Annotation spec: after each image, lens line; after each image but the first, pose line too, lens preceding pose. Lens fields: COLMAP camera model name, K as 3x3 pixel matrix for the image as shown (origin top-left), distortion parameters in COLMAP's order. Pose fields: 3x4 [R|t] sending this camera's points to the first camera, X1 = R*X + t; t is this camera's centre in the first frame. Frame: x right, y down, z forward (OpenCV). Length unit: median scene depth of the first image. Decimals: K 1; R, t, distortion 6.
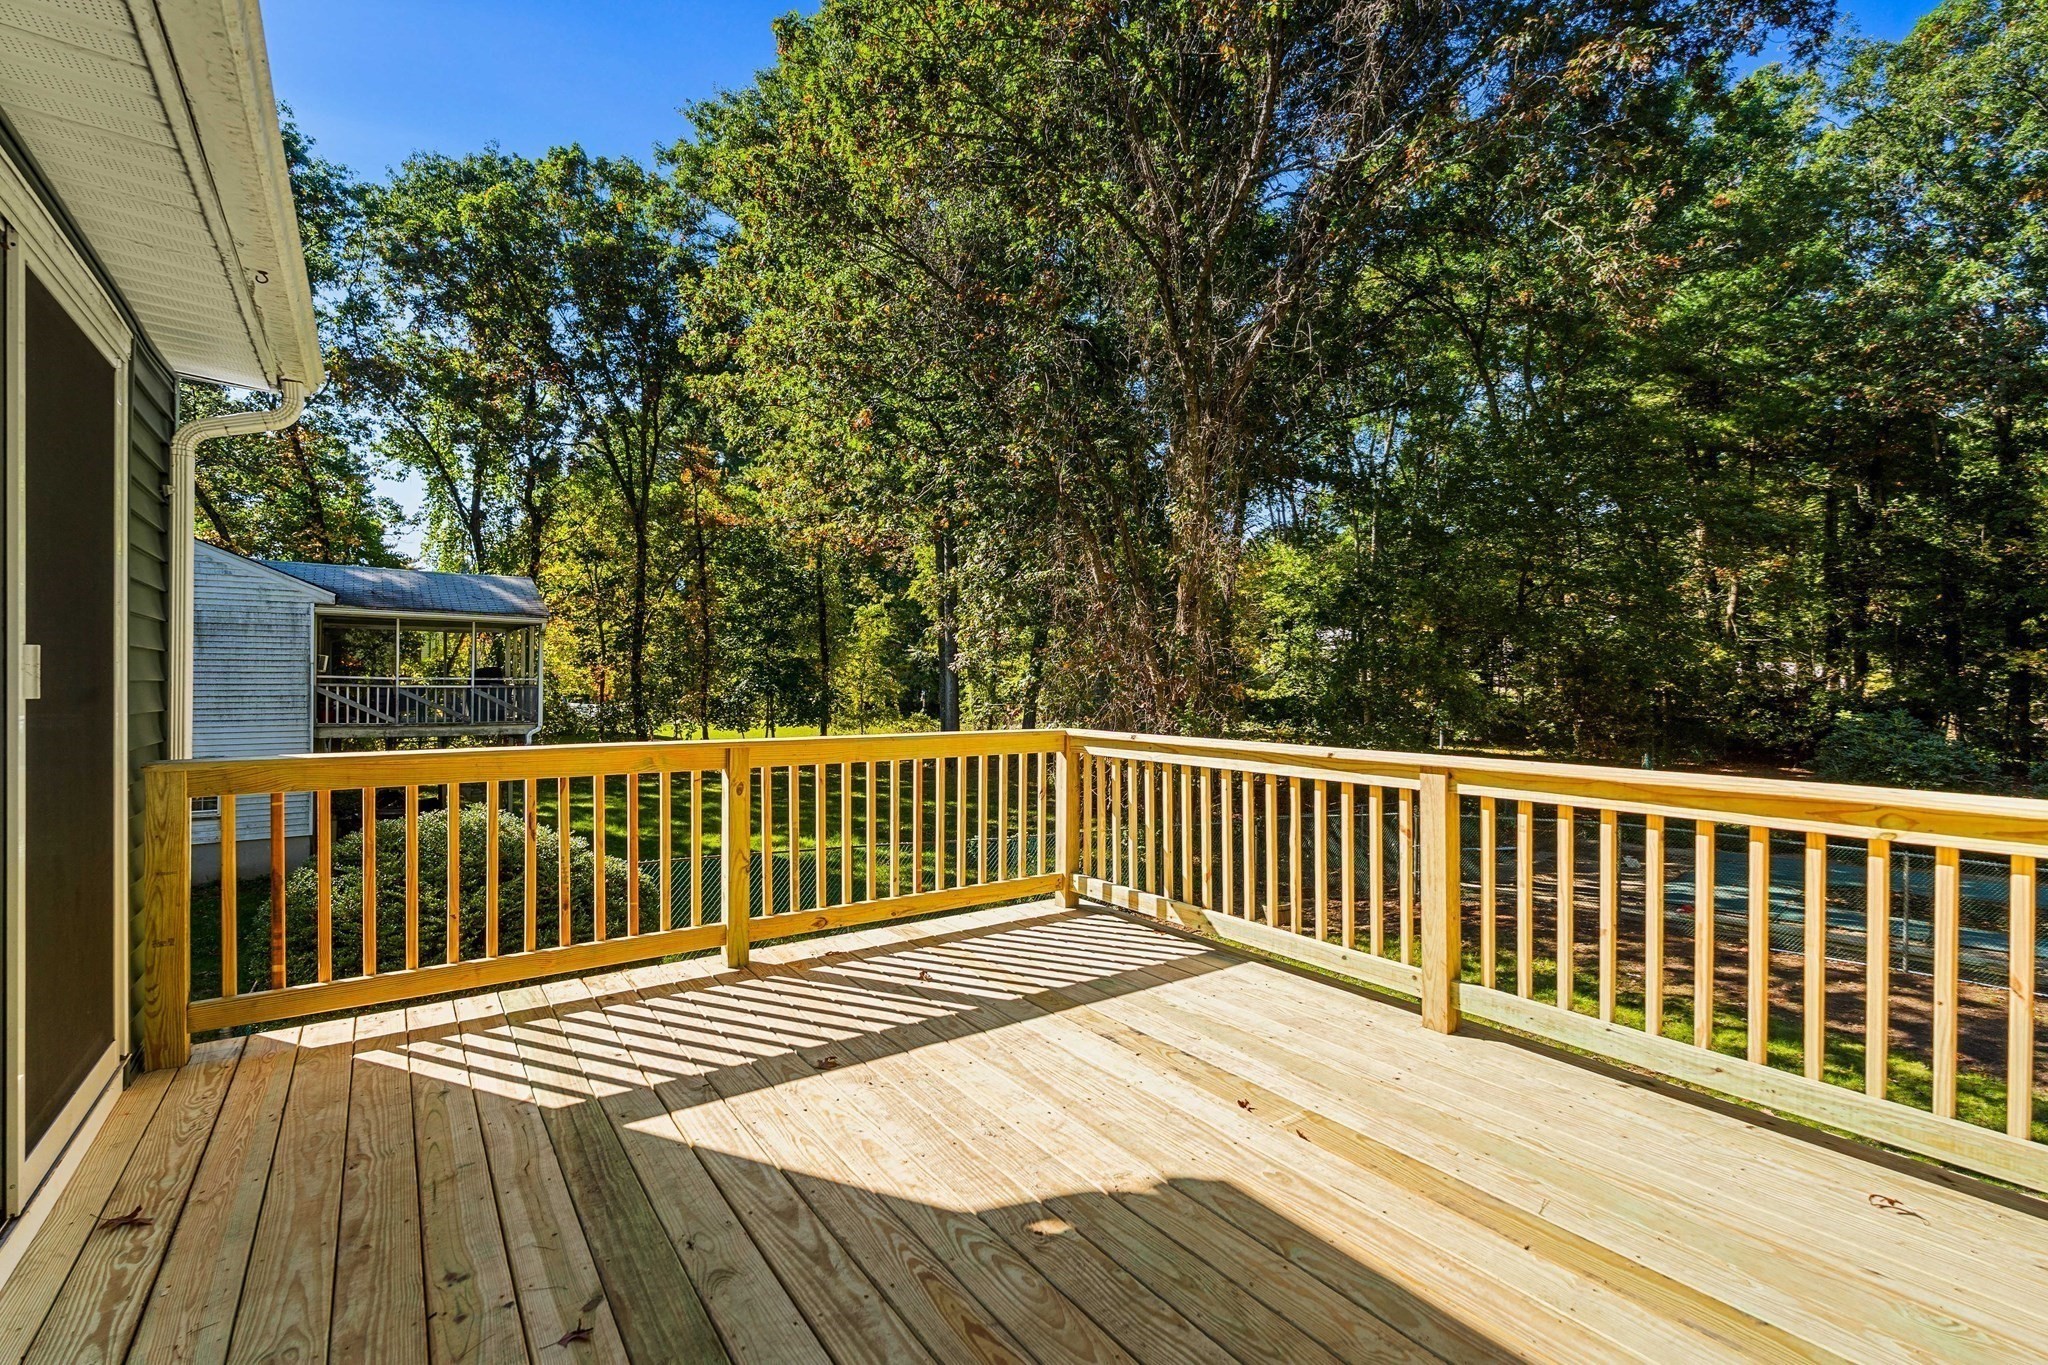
lens RADIAL K [[903.9, 0, 1024.1], [0, 903.9, 689.3], [0, 0, 1]] dist [0.000315, 0.000564]
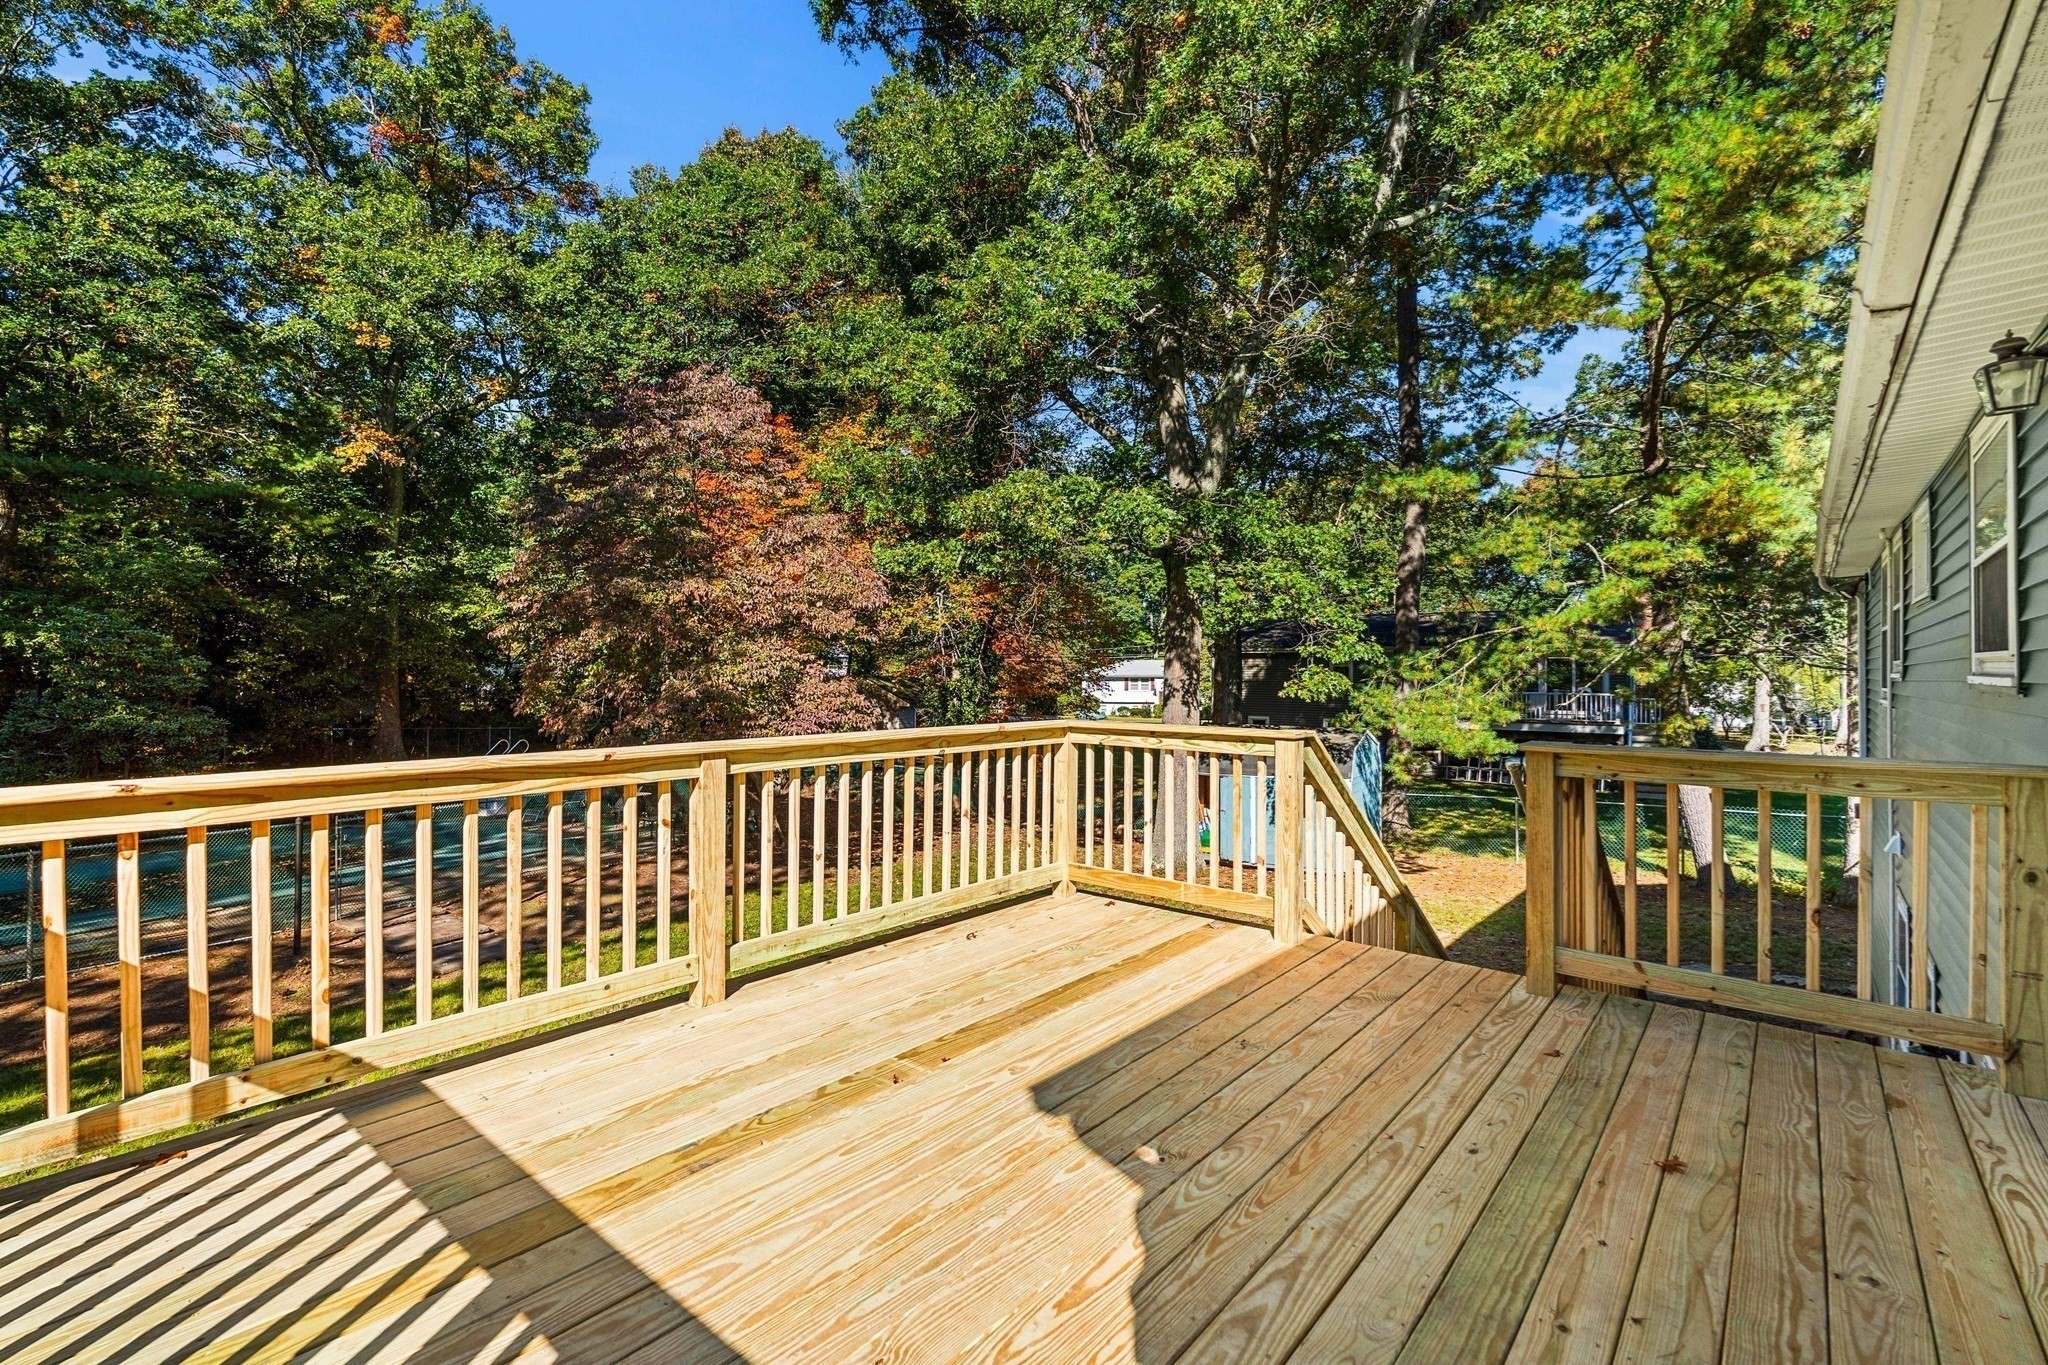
lens RADIAL K [[910.3, 0, 1017.8], [0, 910.3, 660.7], [0, 0, 1]] dist [-0.002134, 0.000314]
pose [[-0.233543, 0.005484, 0.972331, -0.618419], [0.008971, 0.999954, -0.003485, -0.013582], [-0.972305, 0.007909, -0.233582, 0.841680]]
